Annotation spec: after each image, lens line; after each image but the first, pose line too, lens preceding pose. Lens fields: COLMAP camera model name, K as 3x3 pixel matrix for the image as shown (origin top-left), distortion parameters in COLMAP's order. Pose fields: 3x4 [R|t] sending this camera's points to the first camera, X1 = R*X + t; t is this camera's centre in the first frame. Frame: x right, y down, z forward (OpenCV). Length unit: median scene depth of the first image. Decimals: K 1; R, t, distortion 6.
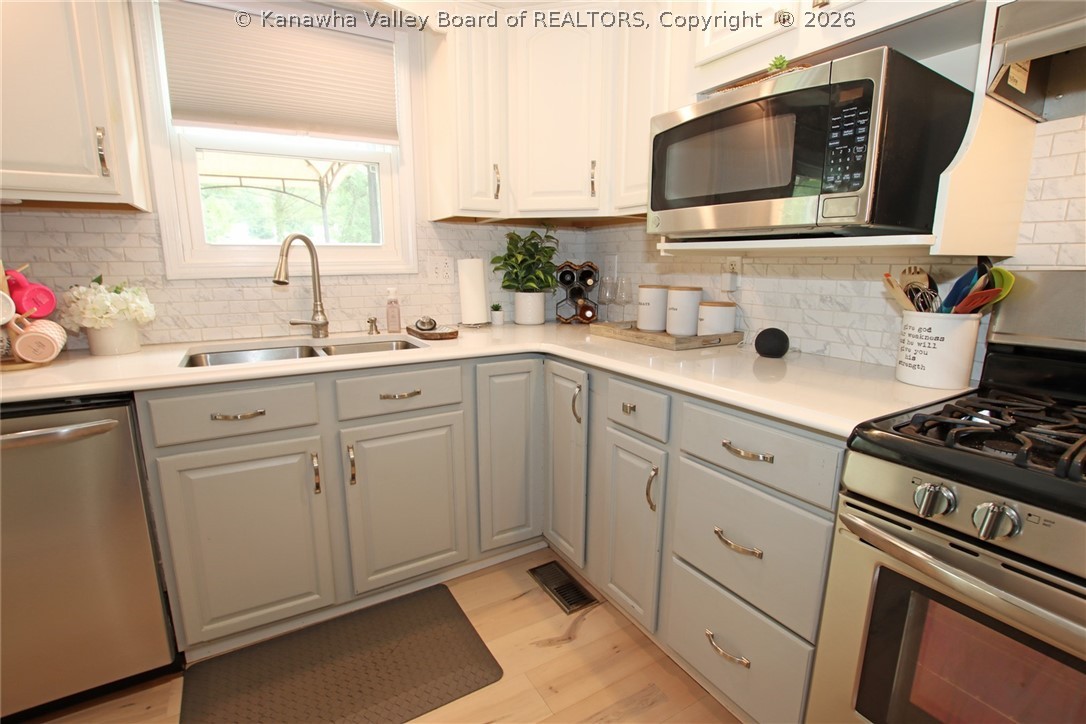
lens RADIAL K [[510.1, 0, 528.4], [0, 510.1, 361.2], [0, 0, 1]] dist [-0.019988, -0.000199]
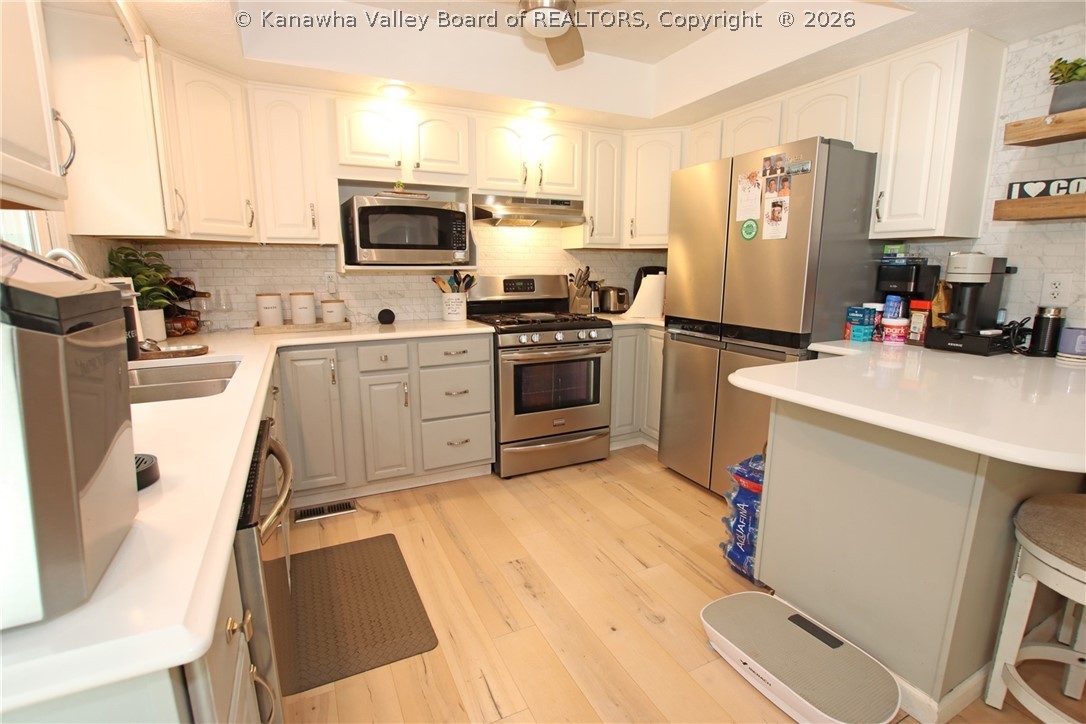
lens RADIAL K [[508.6, 0, 538.1], [0, 508.6, 360.4], [0, 0, 1]] dist [-0.002101, 0.000444]
pose [[0.061622, -0.186190, 0.980579, -1.549800], [0.192327, 0.966250, 0.171383, -0.105417], [-0.979394, 0.178031, 0.095351, 0.302447]]
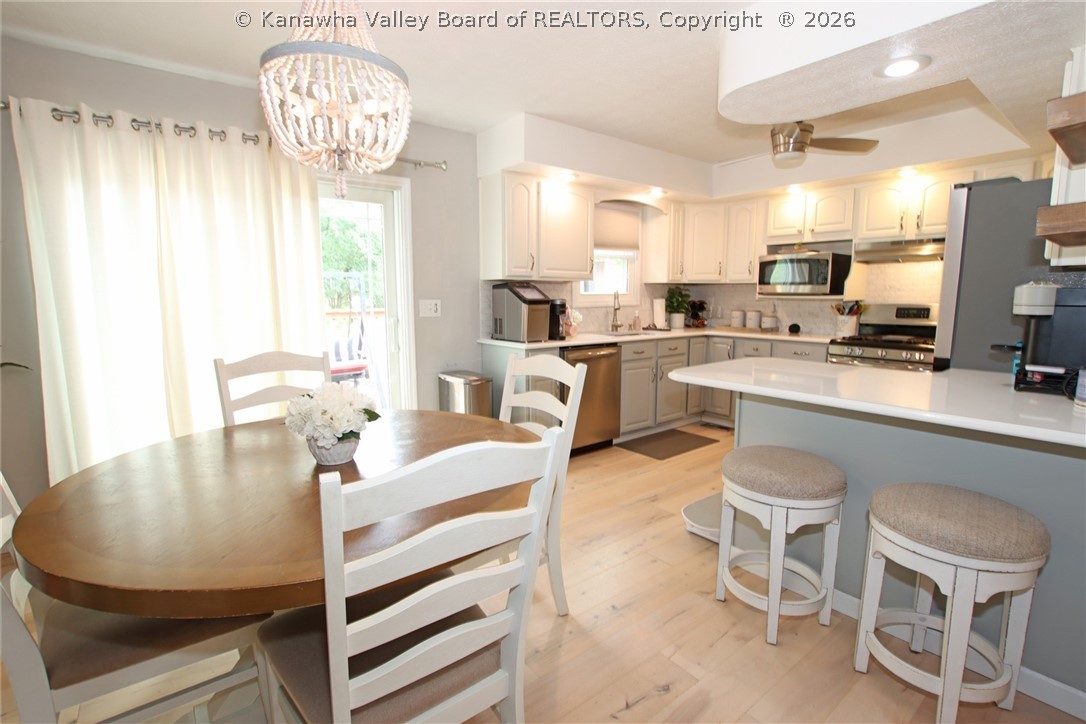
lens RADIAL K [[508.6, 0, 538.1], [0, 508.6, 360.4], [0, 0, 1]] dist [-0.002101, 0.000444]
pose [[0.989038, -0.018936, 0.146444, -1.561149], [0.028044, 0.997781, -0.060381, 0.312623], [-0.144975, 0.063826, 0.987374, -1.847754]]
